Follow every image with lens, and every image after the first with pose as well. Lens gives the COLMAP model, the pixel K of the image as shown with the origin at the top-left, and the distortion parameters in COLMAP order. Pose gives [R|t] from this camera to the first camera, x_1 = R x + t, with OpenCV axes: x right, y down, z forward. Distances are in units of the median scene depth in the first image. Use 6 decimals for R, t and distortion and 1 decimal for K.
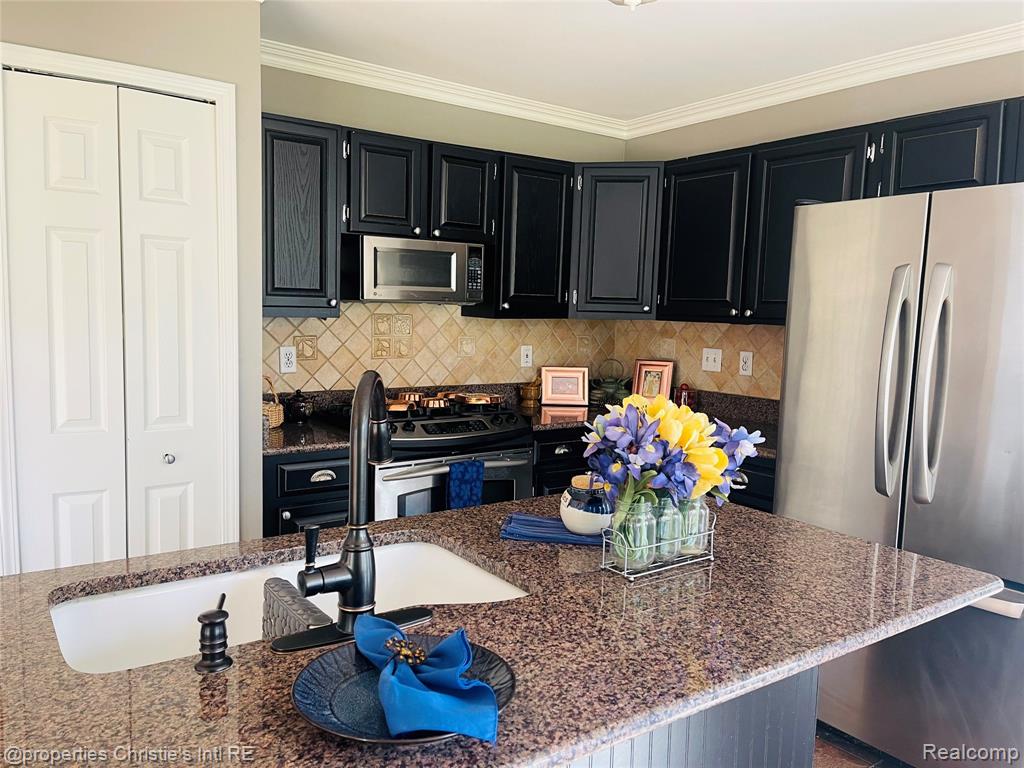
lens RADIAL K [[771.5, 0, 507.1], [0, 771.5, 384.3], [0, 0, 1]] dist [0.043755, -0.048111]
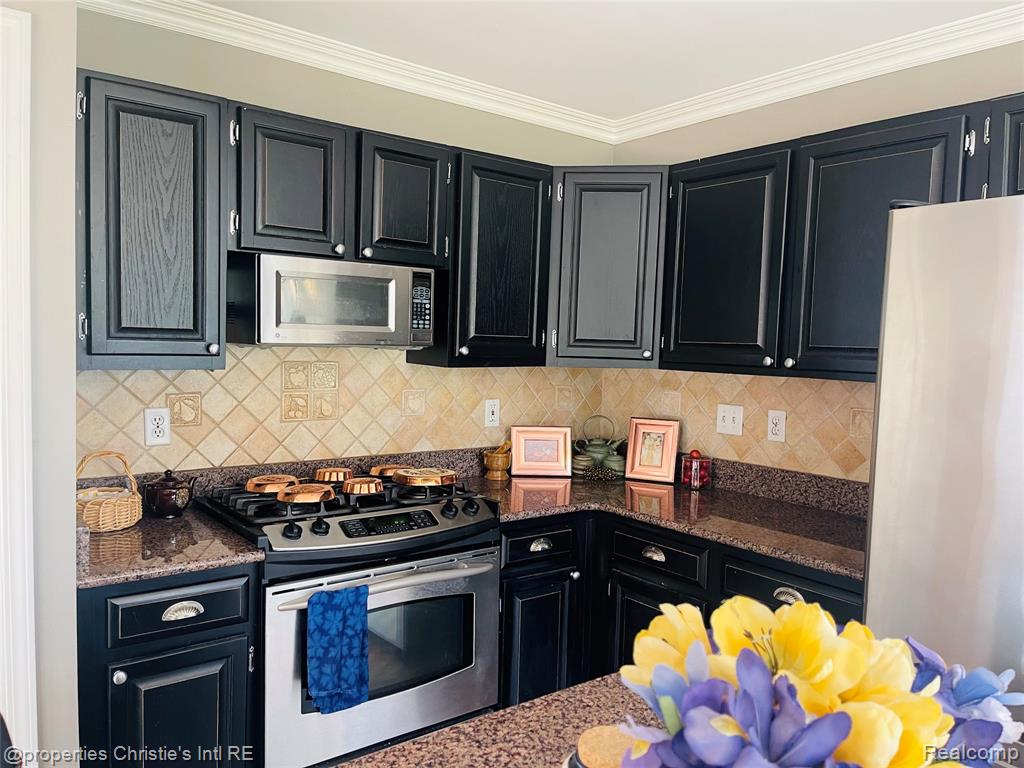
lens RADIAL K [[771.5, 0, 515.5], [0, 771.5, 382.5], [0, 0, 1]] dist [0.043755, -0.048111]
pose [[0.998695, -0.000788, 0.051065, 0.010641], [0.003184, 0.998897, -0.046843, -0.036862], [-0.050972, 0.046944, 0.997596, 0.258821]]
